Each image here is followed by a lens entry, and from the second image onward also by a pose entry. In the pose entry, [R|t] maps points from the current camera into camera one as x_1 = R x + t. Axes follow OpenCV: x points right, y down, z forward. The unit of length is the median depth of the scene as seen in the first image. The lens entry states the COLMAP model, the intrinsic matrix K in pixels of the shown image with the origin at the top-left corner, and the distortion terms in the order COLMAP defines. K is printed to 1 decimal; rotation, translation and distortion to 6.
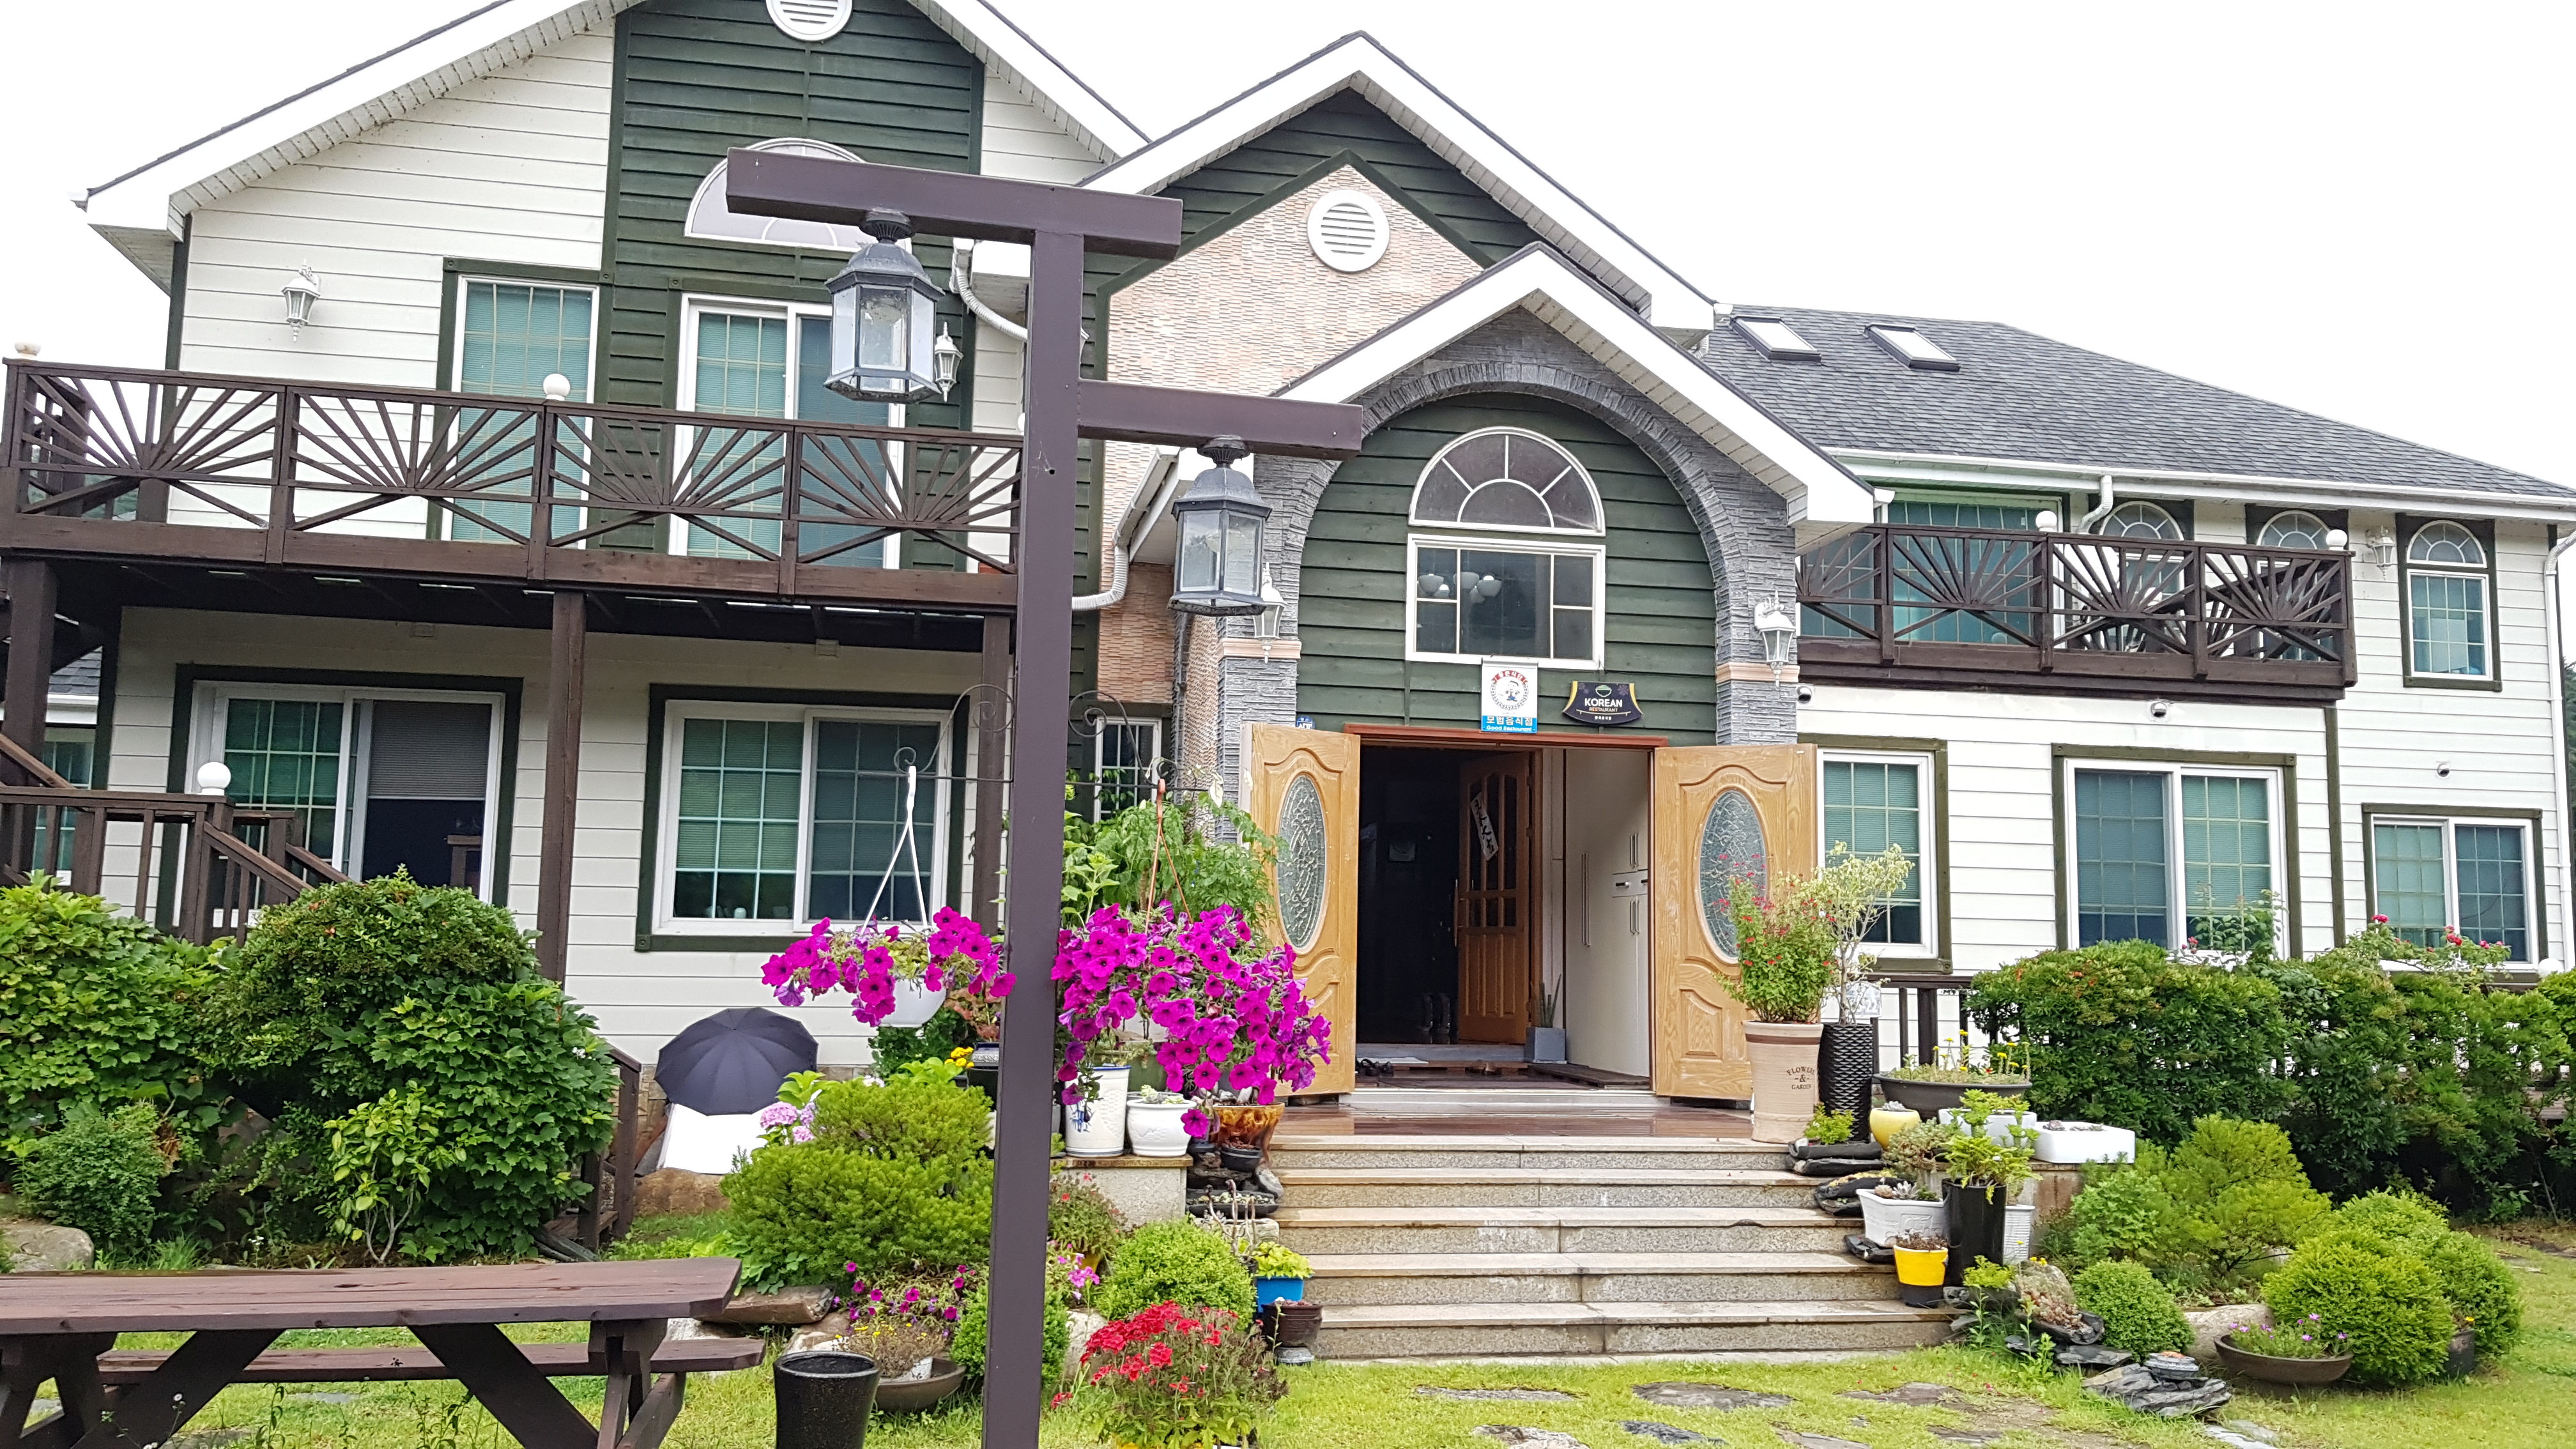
lens RADIAL K [[2118.6, 0, 1404.6], [0, 2118.6, 719.3], [0, 0, 1]] dist [0.045114, -0.078665]
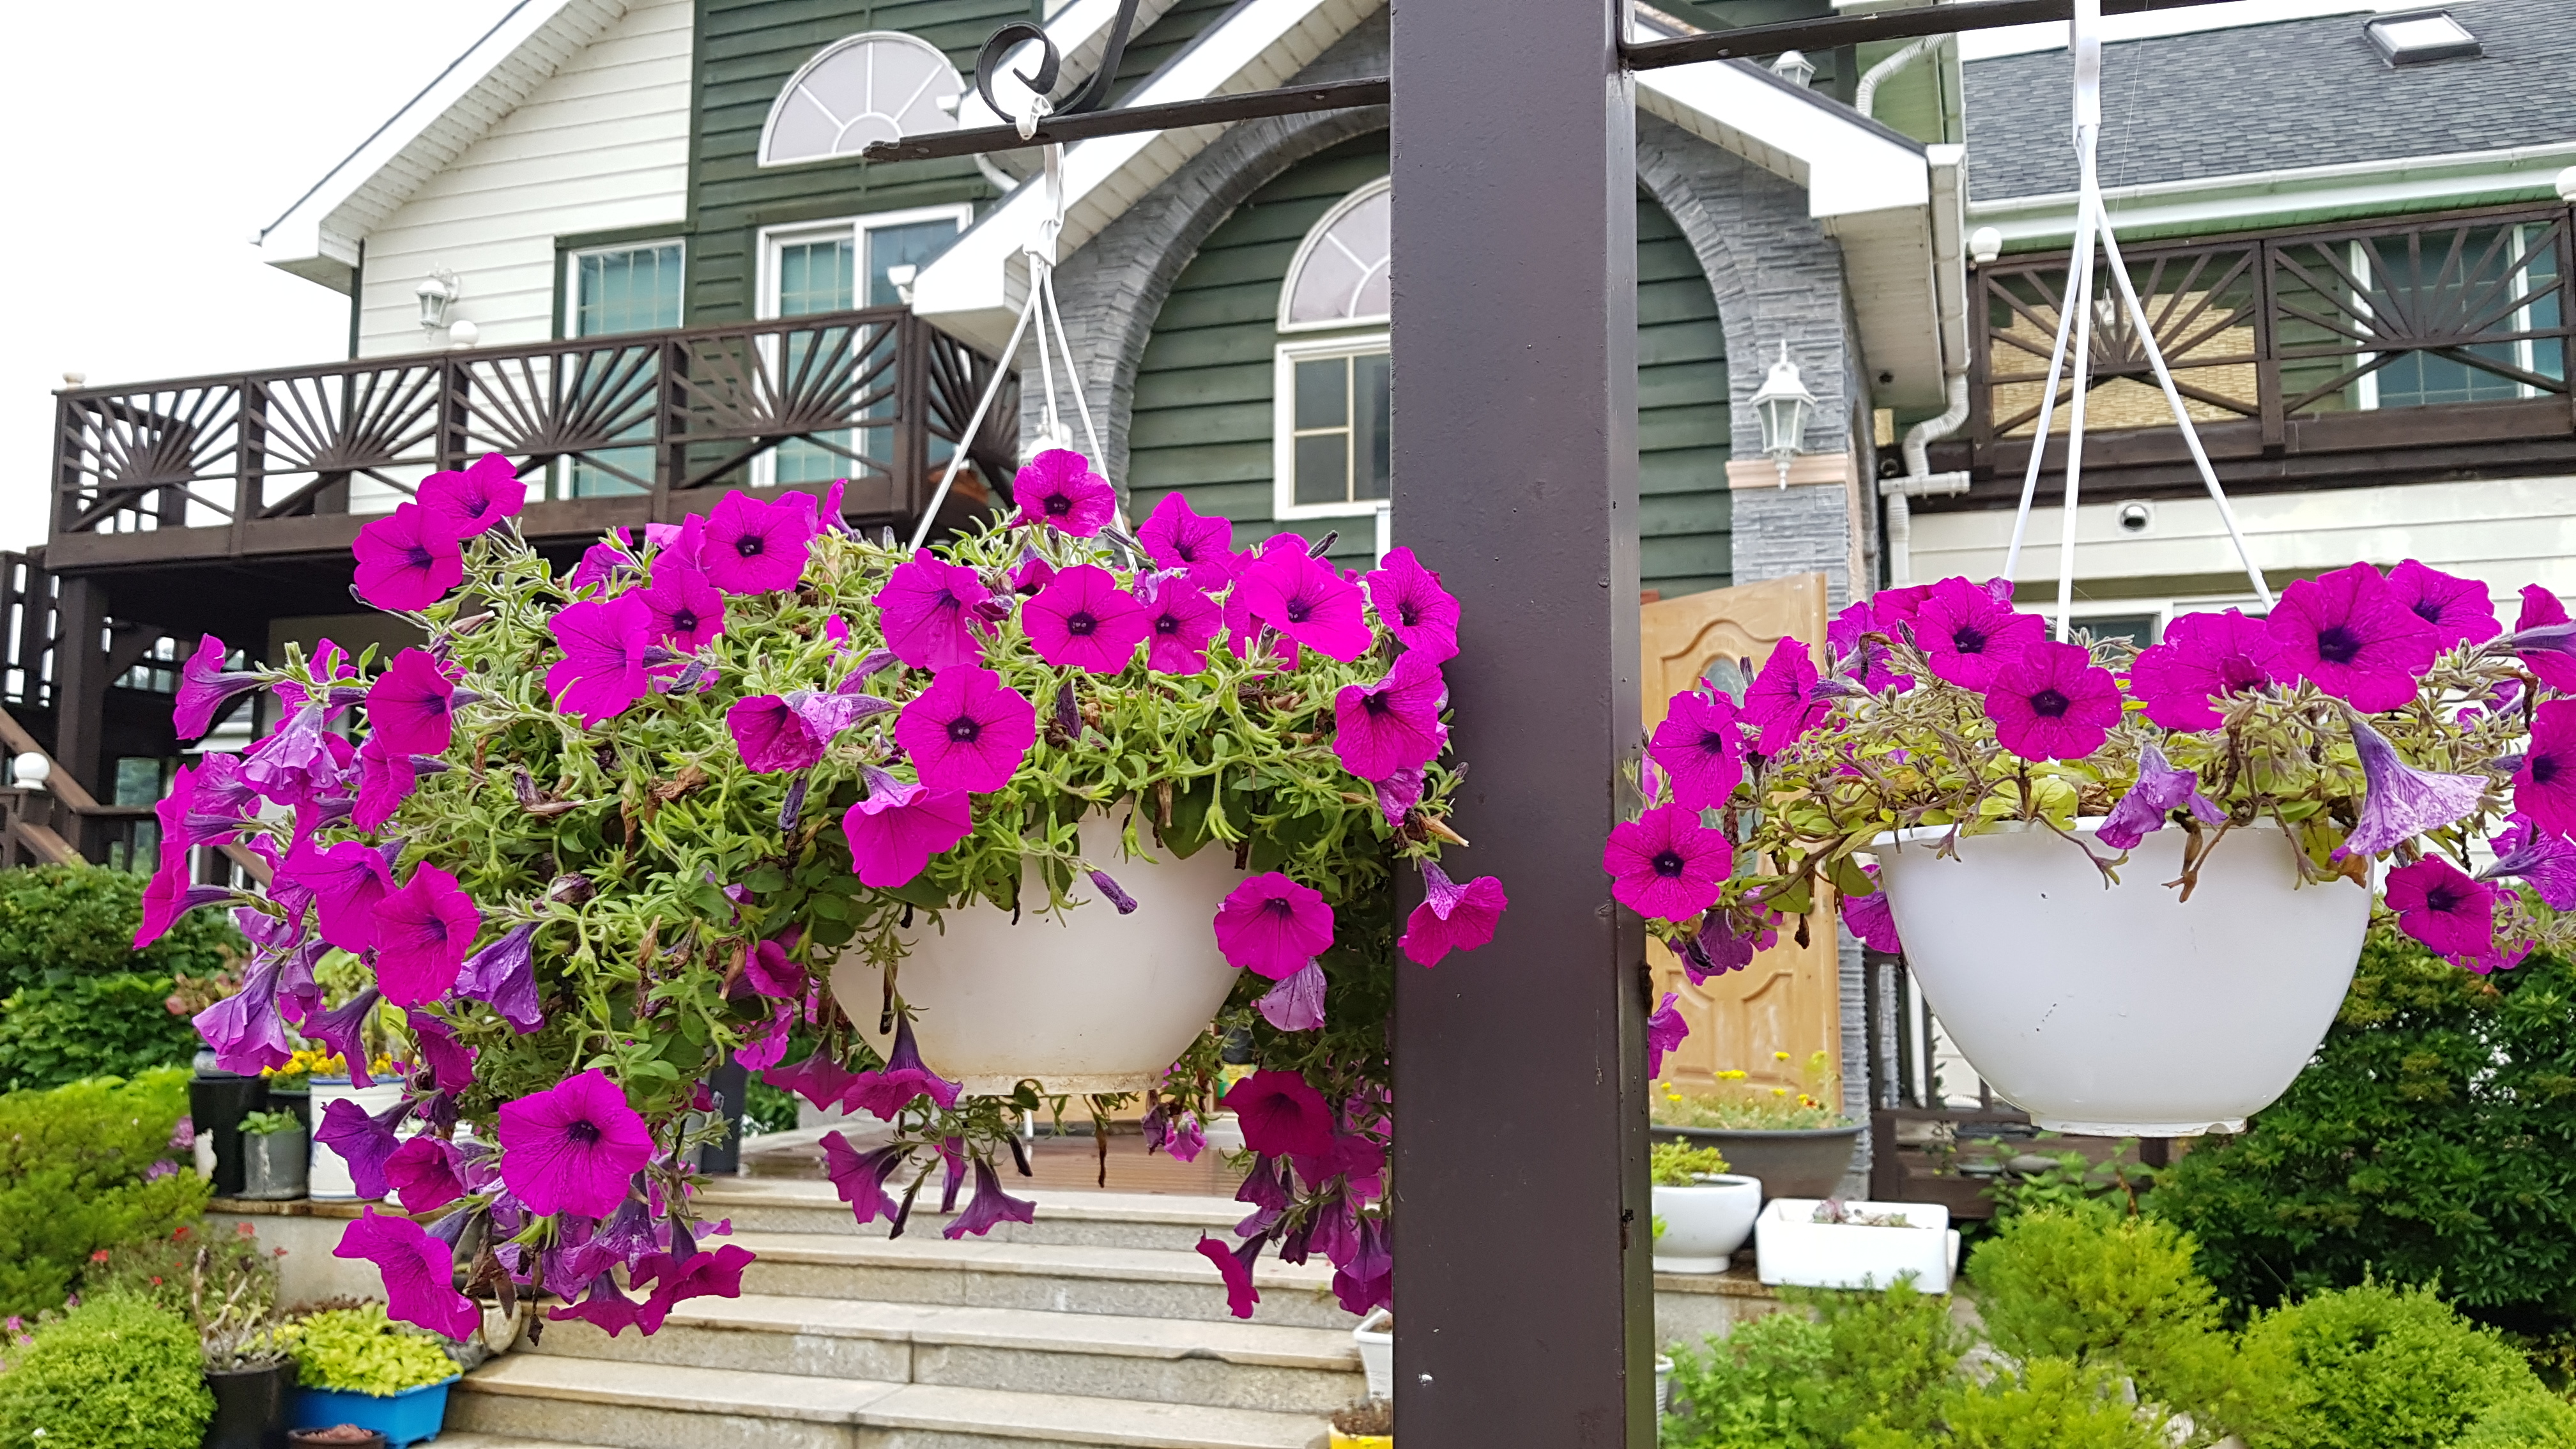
lens RADIAL K [[2118.6, 0, 1285.0], [0, 2118.6, 732.3], [0, 0, 1]] dist [0.045114, -0.078665]
pose [[0.851624, -0.069281, -0.519554, 0.363856], [0.071630, 0.997310, -0.015576, 0.054527], [0.519235, -0.023951, 0.854296, 0.373989]]
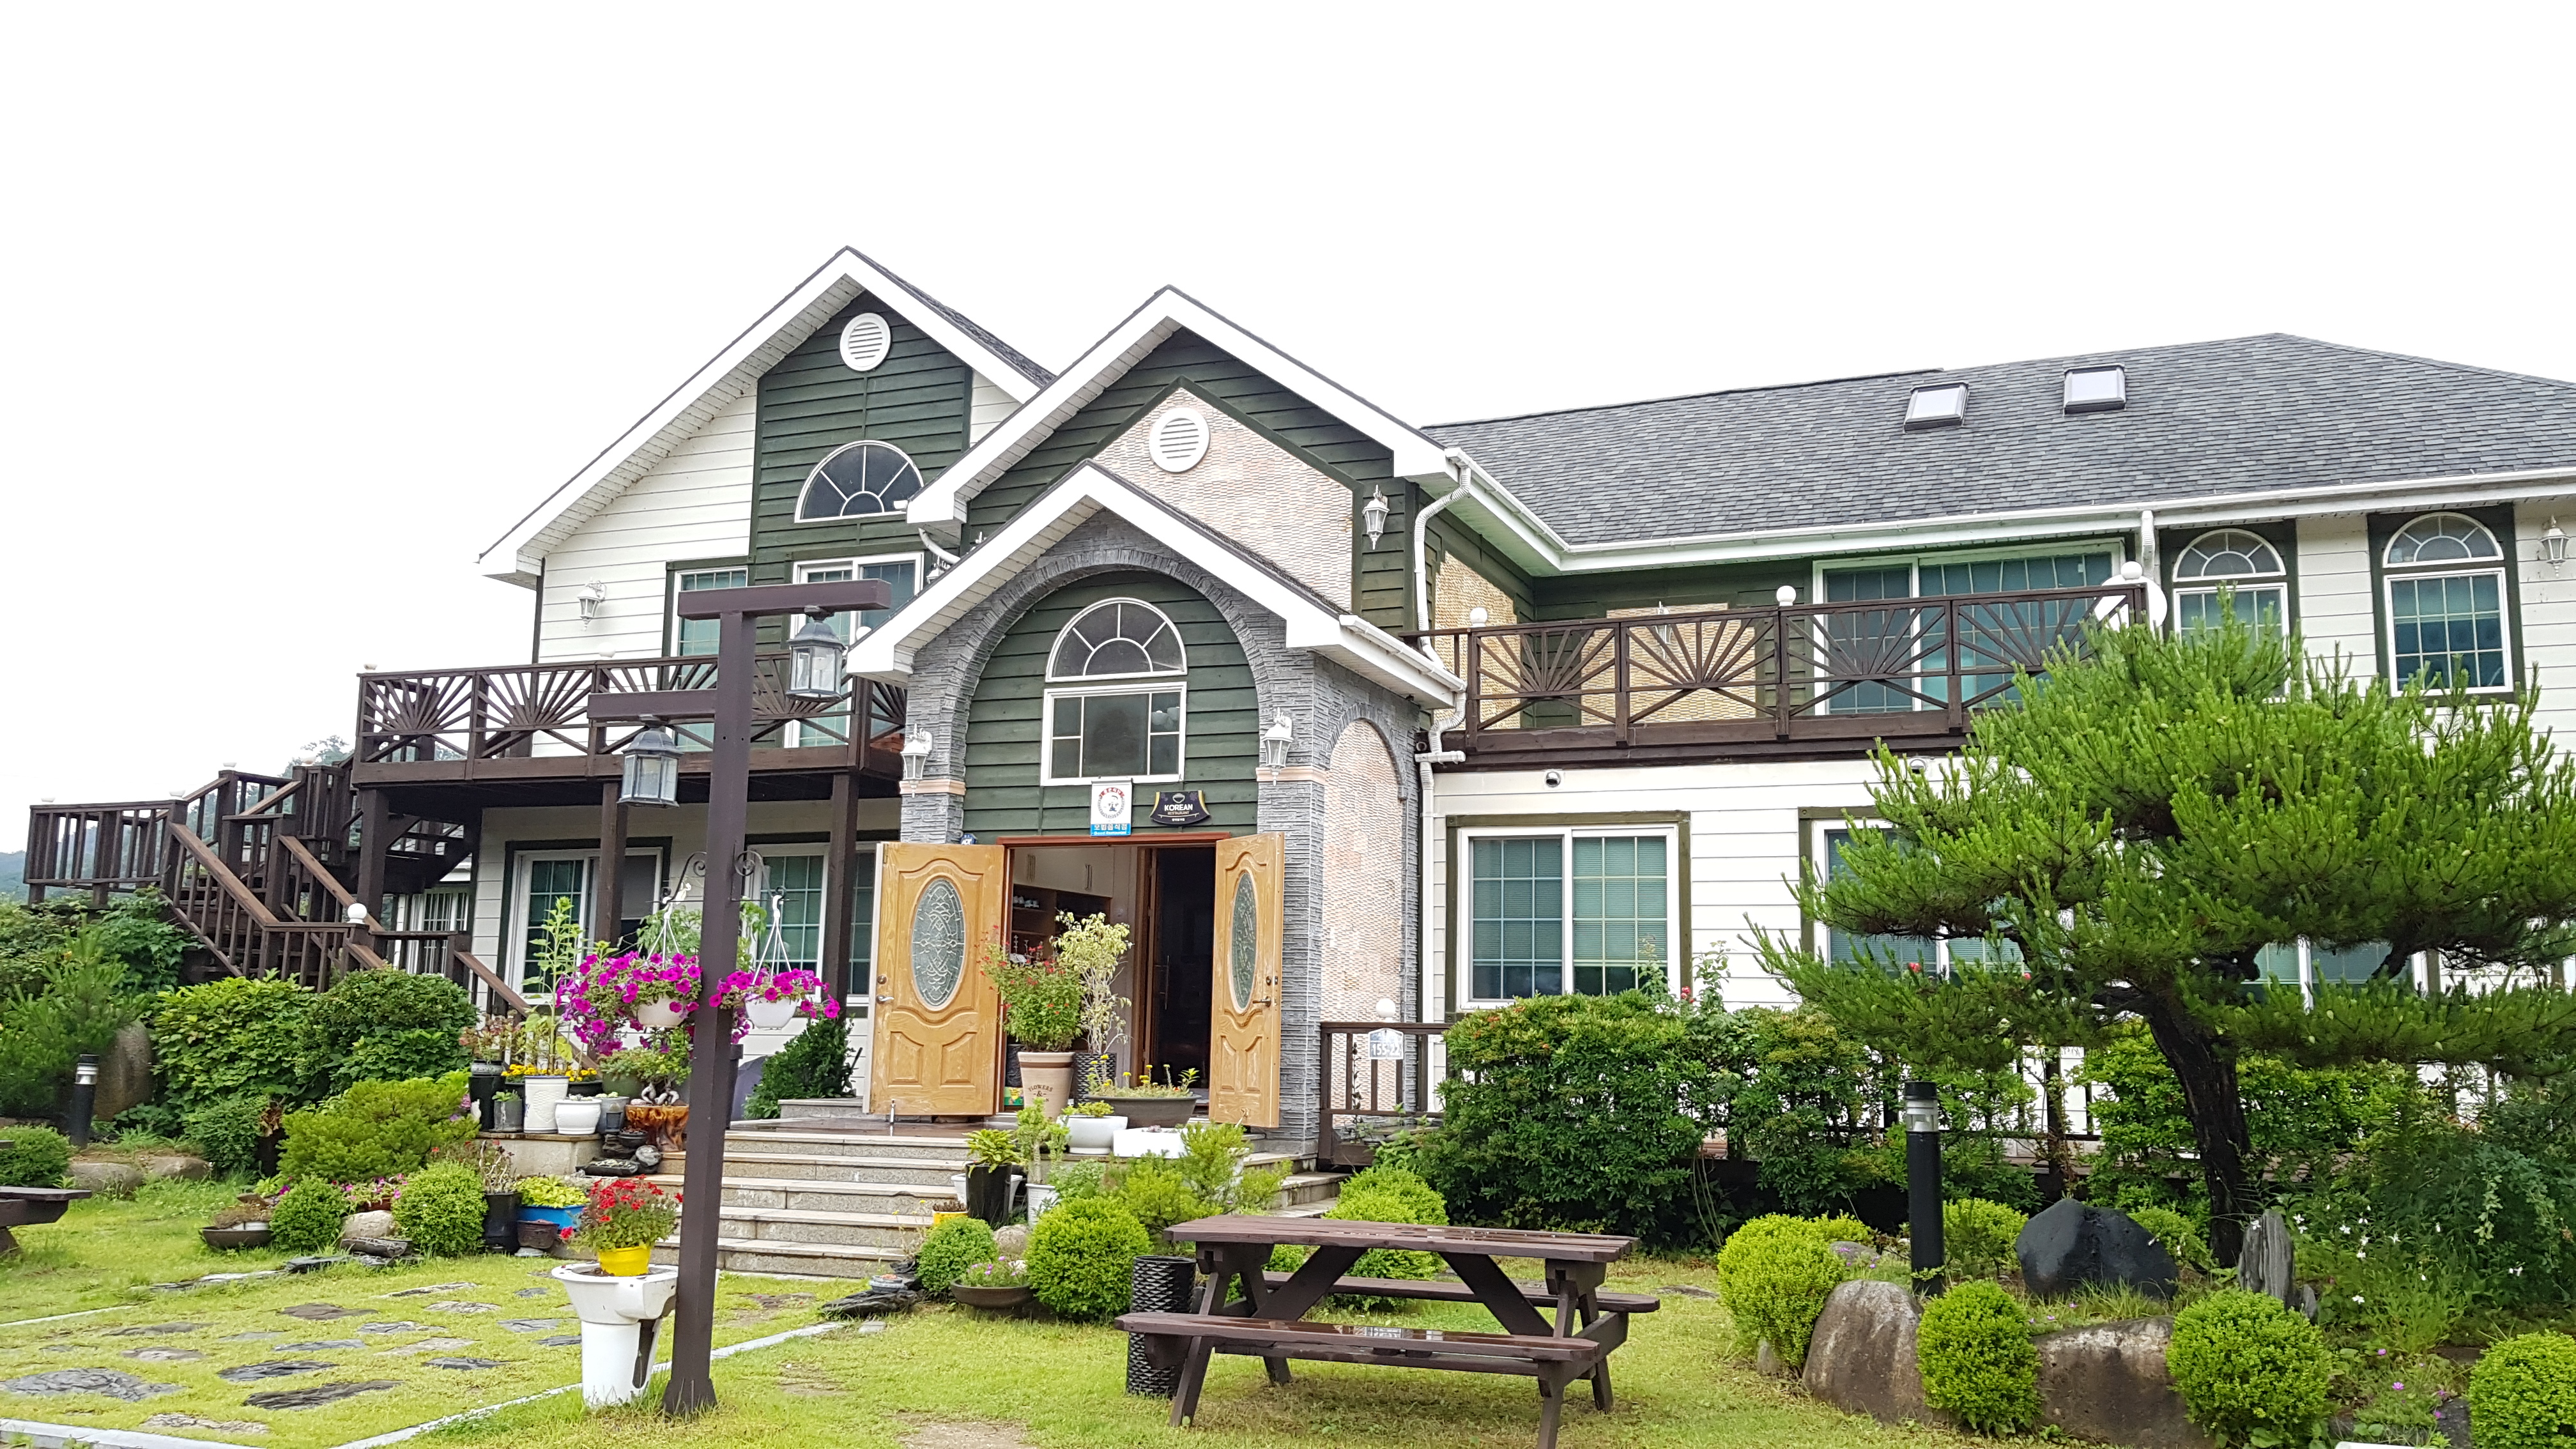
lens RADIAL K [[2118.6, 0, 1300.8], [0, 2118.6, 733.9], [0, 0, 1]] dist [0.045114, -0.078665]
pose [[0.823804, -0.086430, -0.560247, 0.851437], [0.063069, 0.996147, -0.060937, 0.029506], [0.563355, 0.014866, 0.826081, 0.004095]]
